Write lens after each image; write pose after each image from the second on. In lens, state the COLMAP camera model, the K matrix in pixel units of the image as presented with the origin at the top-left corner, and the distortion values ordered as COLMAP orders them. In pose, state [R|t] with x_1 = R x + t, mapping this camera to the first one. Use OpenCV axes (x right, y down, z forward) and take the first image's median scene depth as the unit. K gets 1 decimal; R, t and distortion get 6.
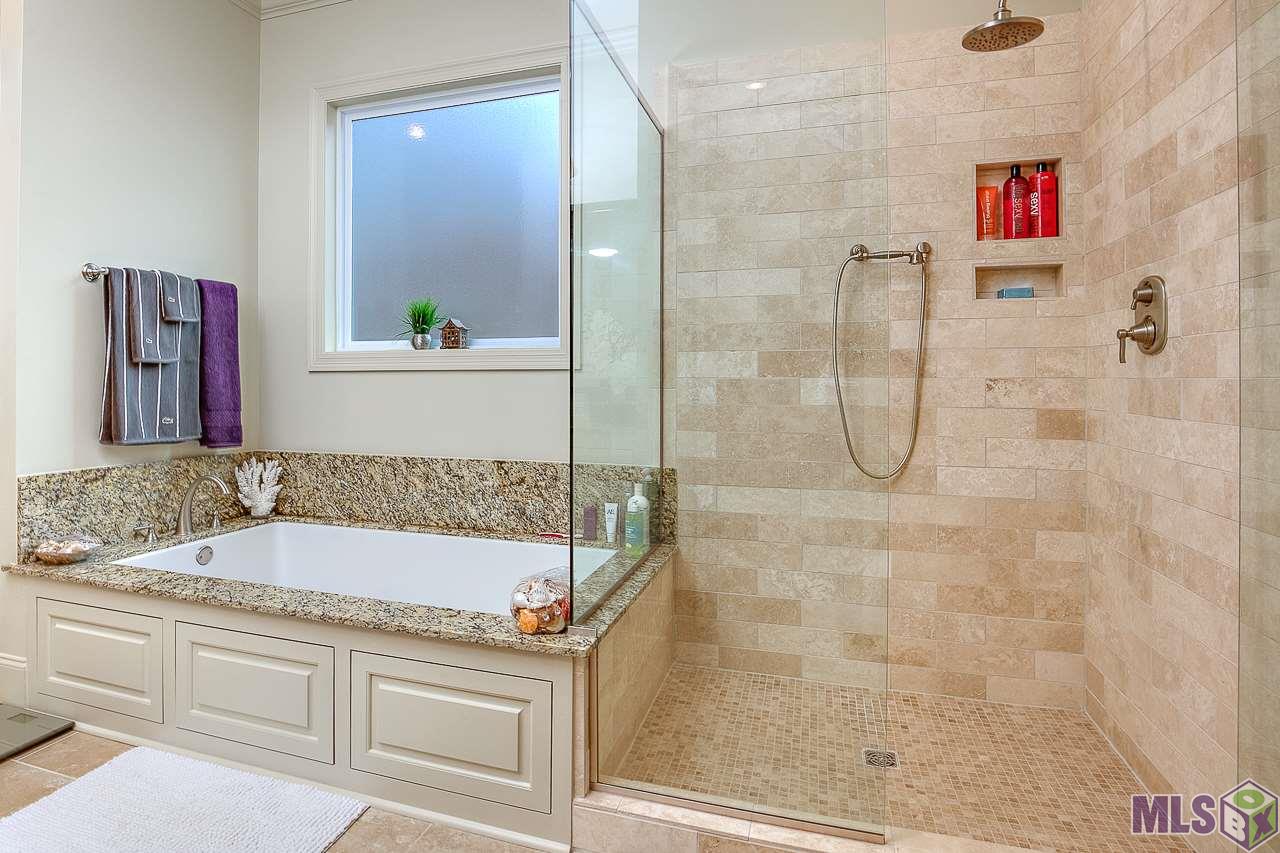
lens RADIAL K [[642.0, 0, 613.1], [0, 642.0, 383.0], [0, 0, 1]] dist [-0.018318, 0.002018]
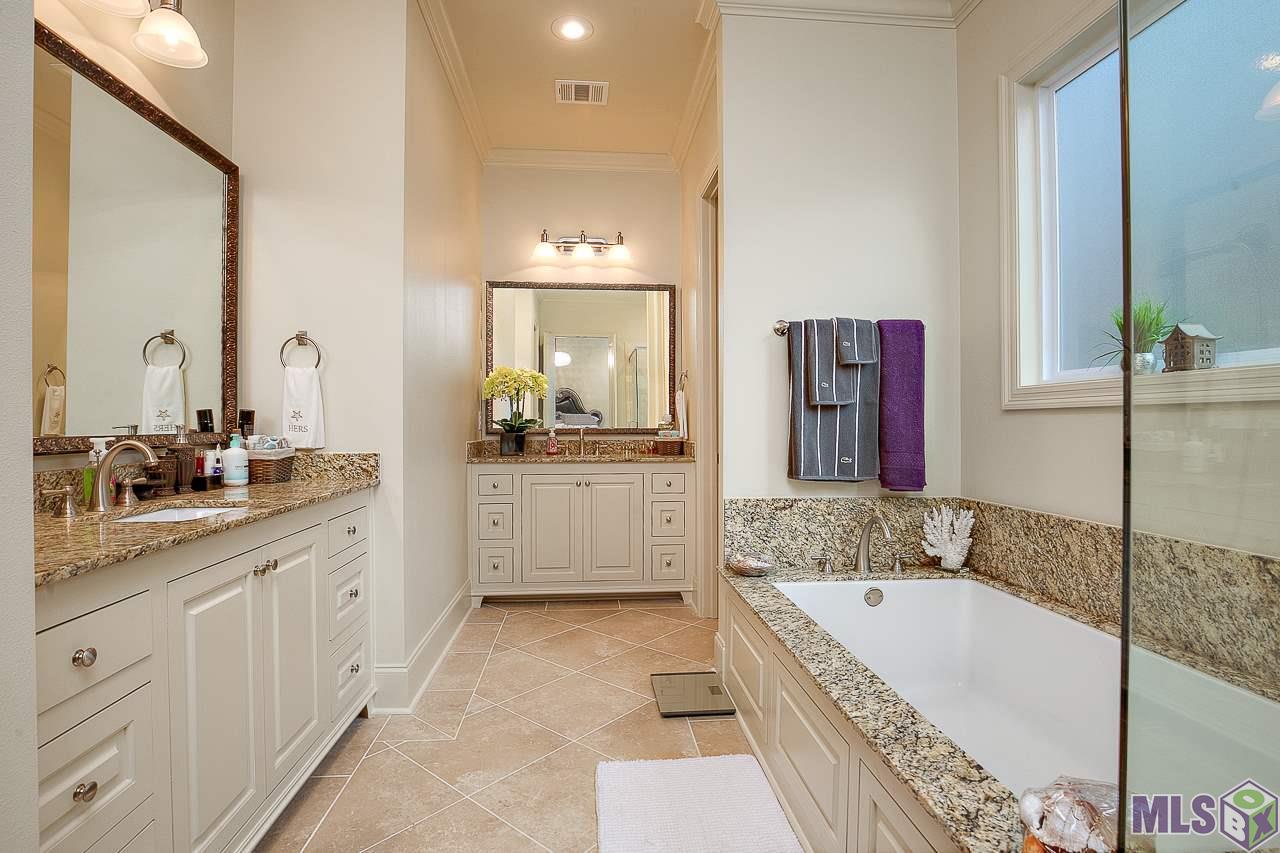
lens RADIAL K [[642.0, 0, 642.7], [0, 642.0, 428.1], [0, 0, 1]] dist [-0.018318, 0.002018]
pose [[0.397781, 0.006375, -0.917458, 0.128113], [0.002375, 0.999965, 0.007979, -0.002637], [0.917477, -0.005353, 0.397752, 0.258483]]
